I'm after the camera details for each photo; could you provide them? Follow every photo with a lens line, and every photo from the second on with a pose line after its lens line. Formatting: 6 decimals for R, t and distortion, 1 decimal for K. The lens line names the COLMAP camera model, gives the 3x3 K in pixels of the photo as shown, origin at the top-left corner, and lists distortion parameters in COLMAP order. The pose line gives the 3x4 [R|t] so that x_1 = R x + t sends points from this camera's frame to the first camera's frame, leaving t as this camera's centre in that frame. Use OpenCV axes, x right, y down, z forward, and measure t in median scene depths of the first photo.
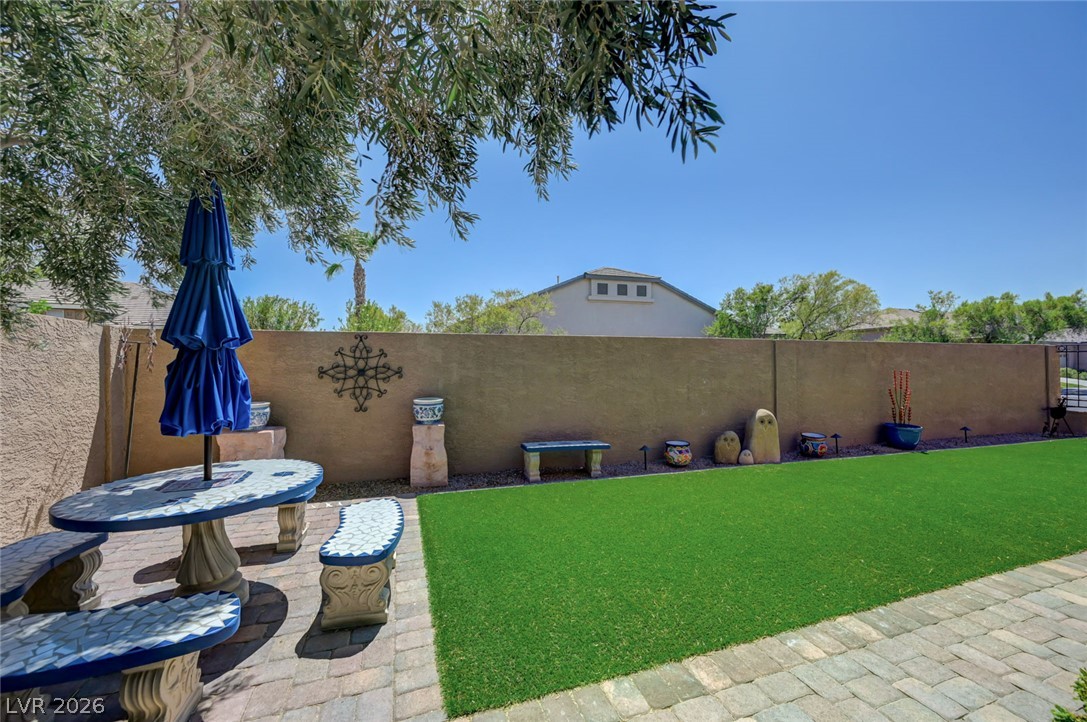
lens RADIAL K [[431.5, 0, 547.0], [0, 431.5, 360.4], [0, 0, 1]] dist [0.001239, 0.000306]
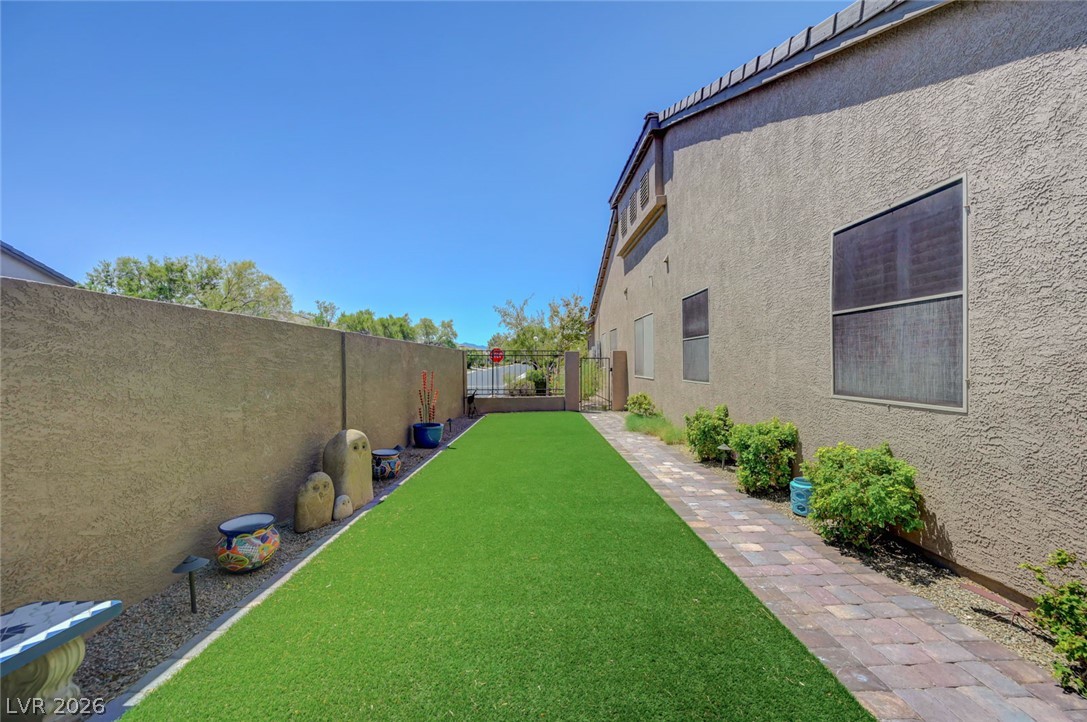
lens RADIAL K [[431.5, 0, 541.4], [0, 431.5, 366.9], [0, 0, 1]] dist [0.001239, 0.000306]
pose [[0.297036, -0.006920, 0.954841, -0.071778], [-0.004019, 0.999956, 0.008497, 0.005508], [-0.954858, -0.006361, 0.296995, 0.512747]]
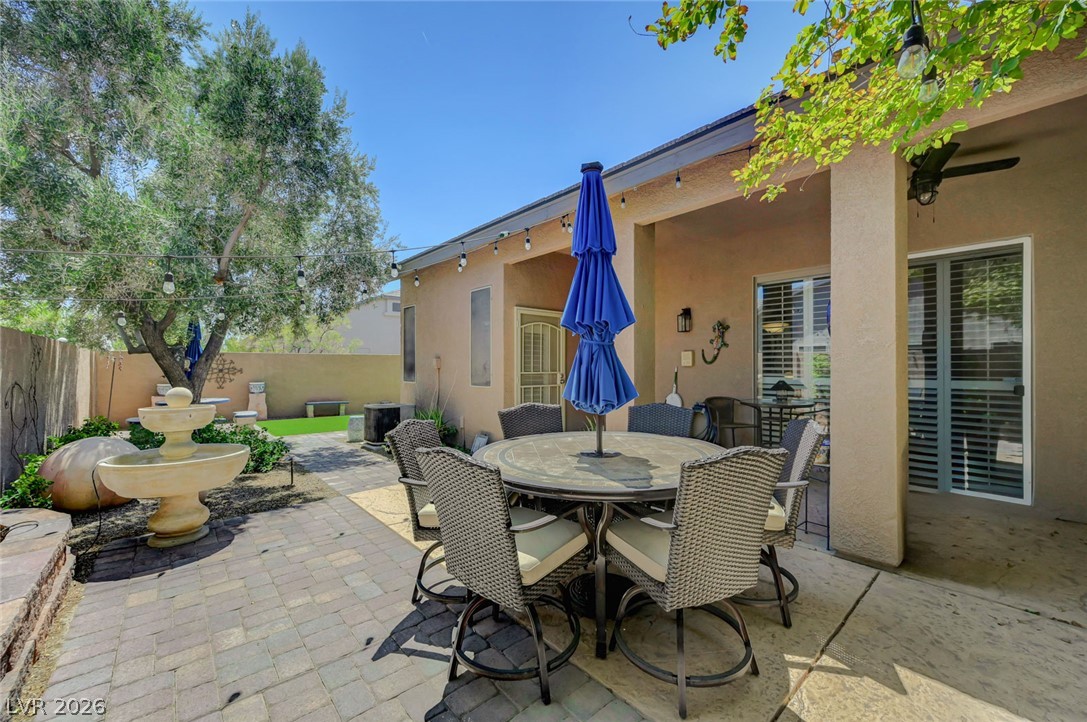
lens RADIAL K [[431.5, 0, 547.7], [0, 431.5, 363.3], [0, 0, 1]] dist [0.001239, 0.000306]
pose [[0.921901, 0.001041, 0.387424, 0.202322], [-0.000257, 0.999998, -0.002076, -0.004729], [-0.387426, 0.001814, 0.921899, -1.348959]]
